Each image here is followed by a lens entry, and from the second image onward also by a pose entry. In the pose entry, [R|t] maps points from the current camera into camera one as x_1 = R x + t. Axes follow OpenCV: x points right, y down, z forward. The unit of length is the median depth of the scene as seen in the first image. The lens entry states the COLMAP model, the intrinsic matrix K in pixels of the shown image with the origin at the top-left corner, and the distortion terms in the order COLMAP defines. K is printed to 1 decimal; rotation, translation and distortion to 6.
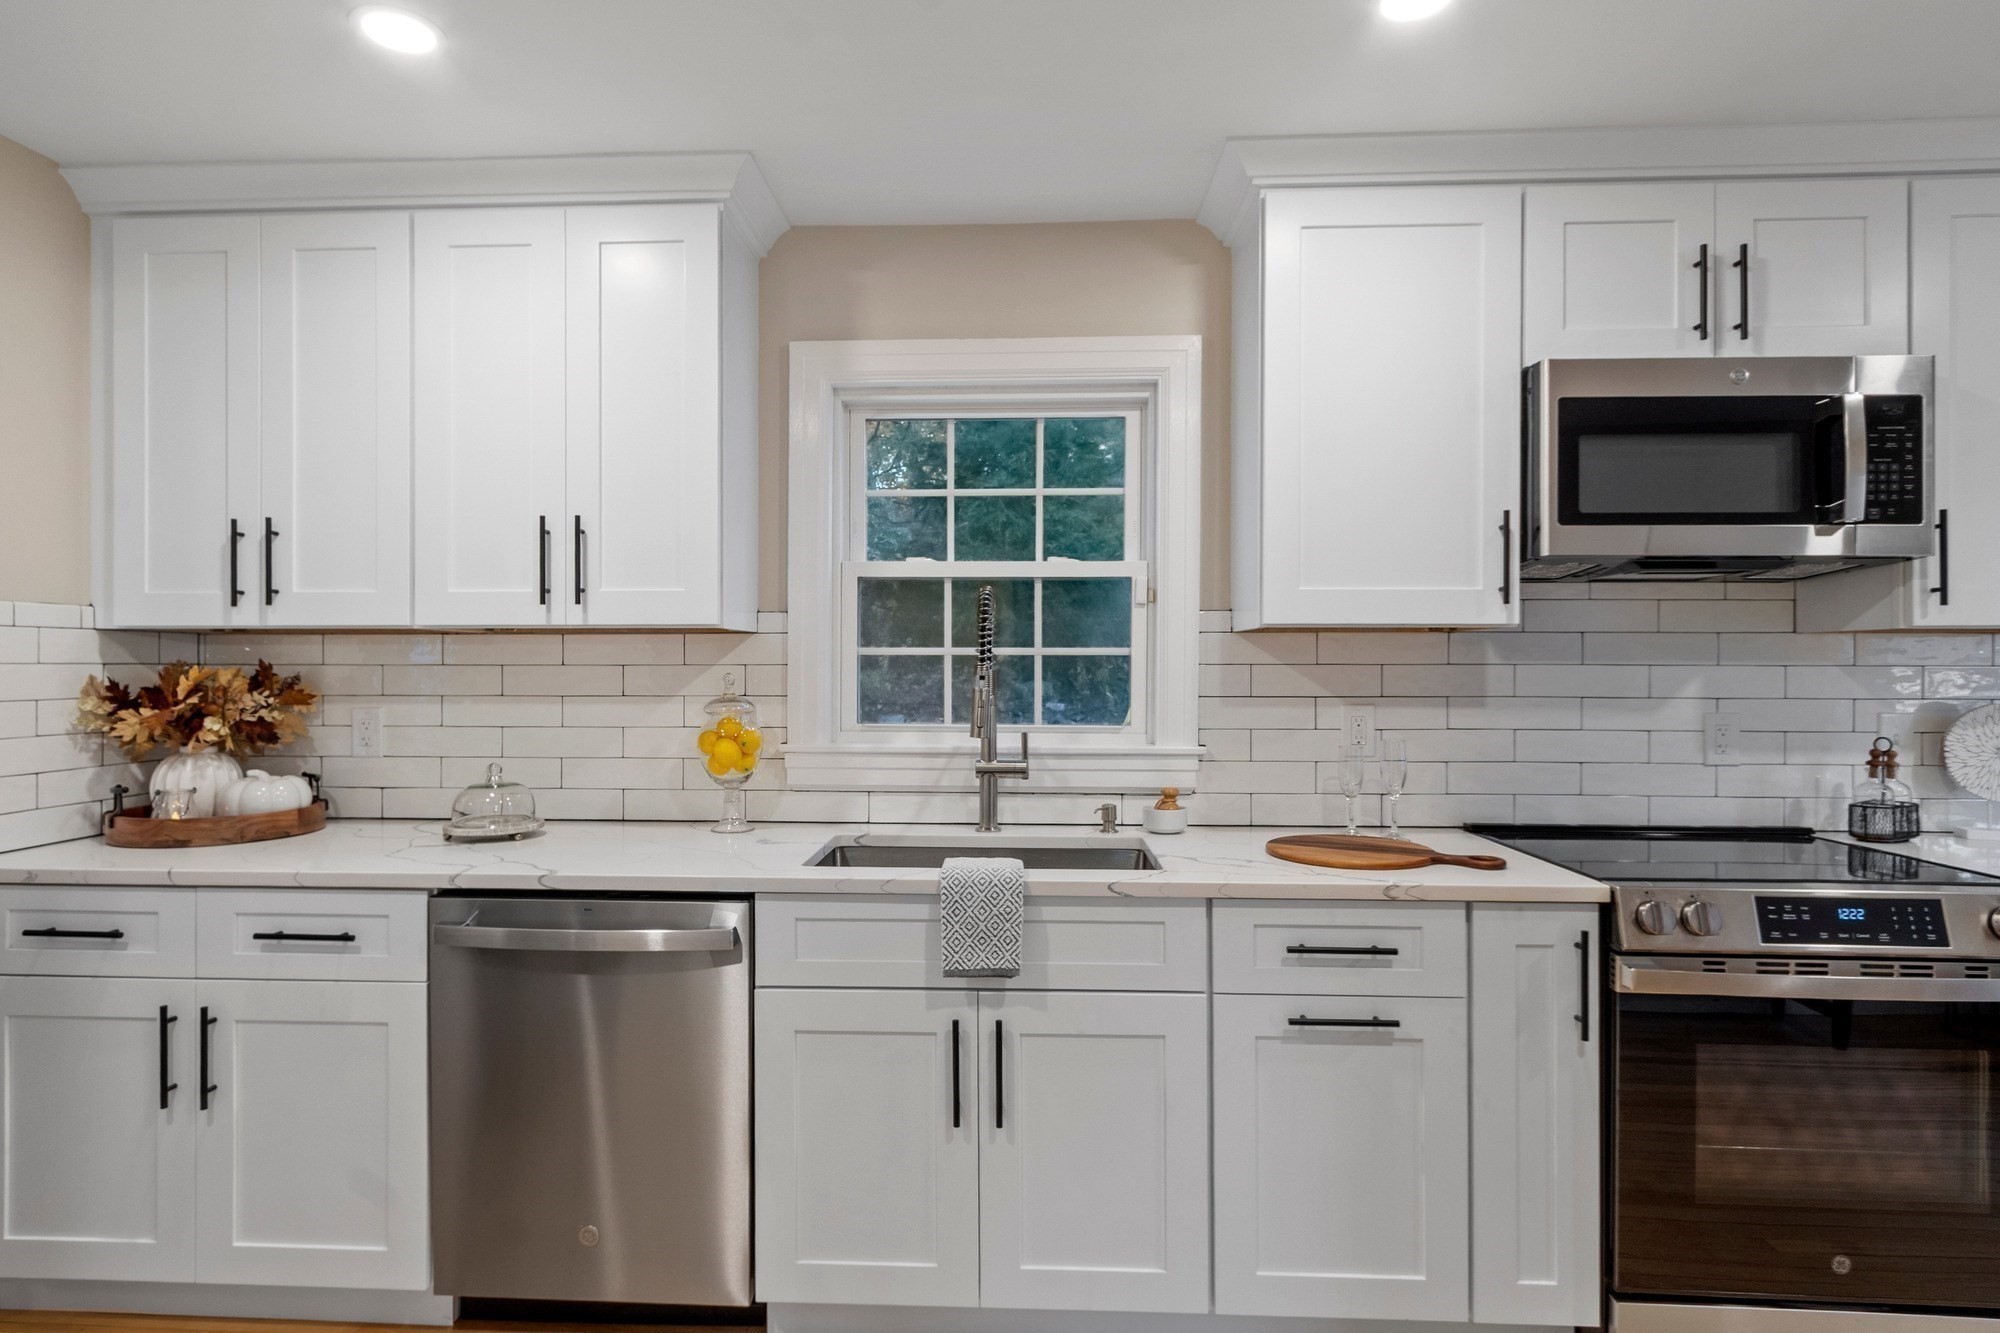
lens RADIAL K [[1066.9, 0, 991.1], [0, 1066.9, 661.9], [0, 0, 1]] dist [-0.001582, 0.002363]
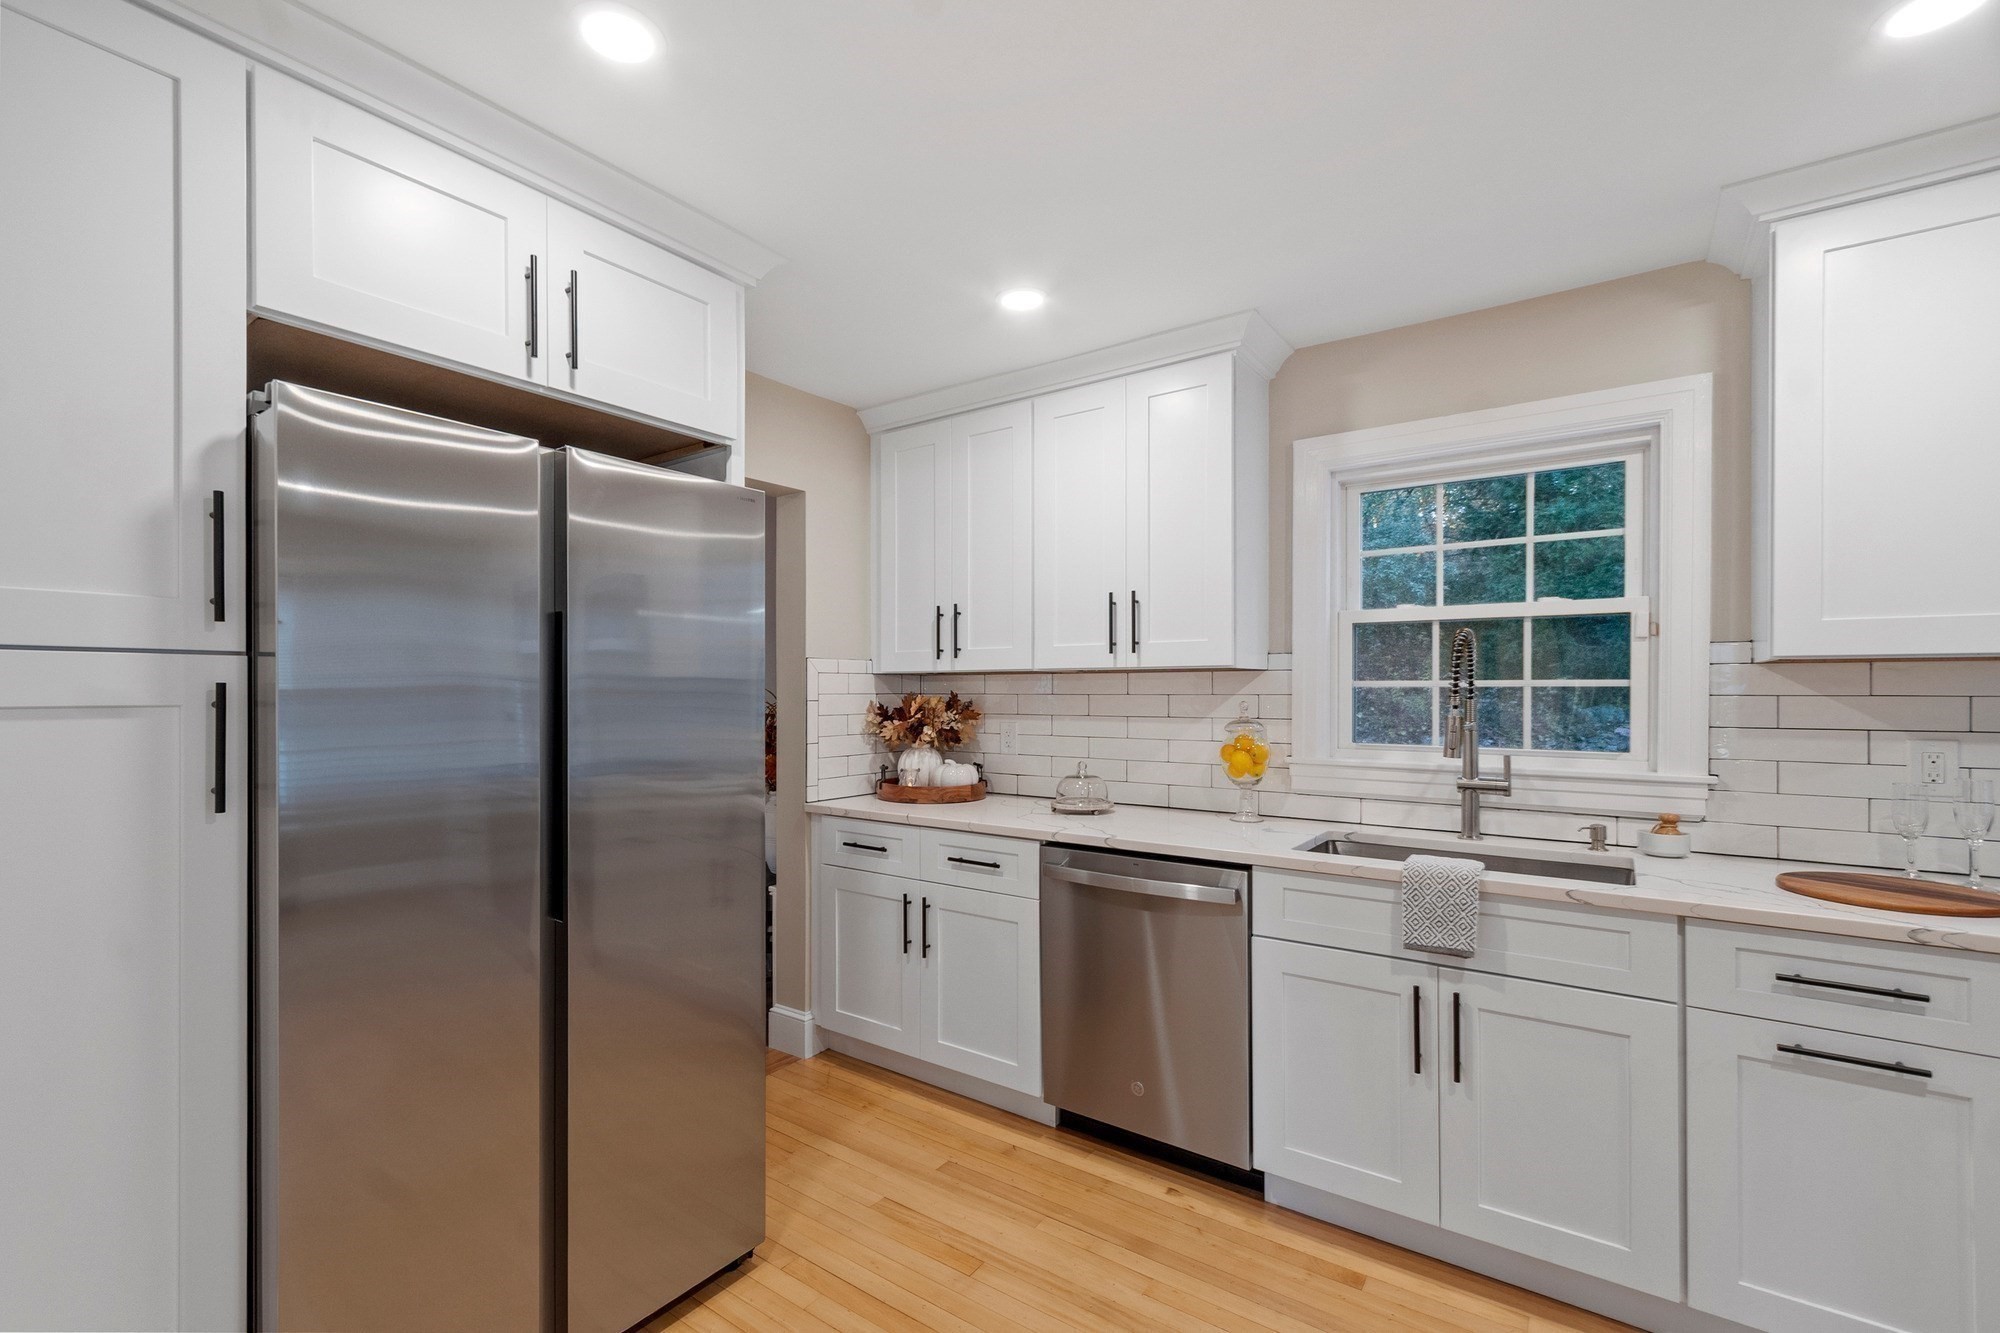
lens RADIAL K [[871.0, 0, 976.1], [0, 871.0, 689.3], [0, 0, 1]] dist [0.003164, 0.000048]
pose [[0.839019, -0.001314, -0.544101, 0.068332], [0.002253, 0.999997, 0.001058, -0.006697], [0.544098, -0.002114, 0.839019, -0.092776]]
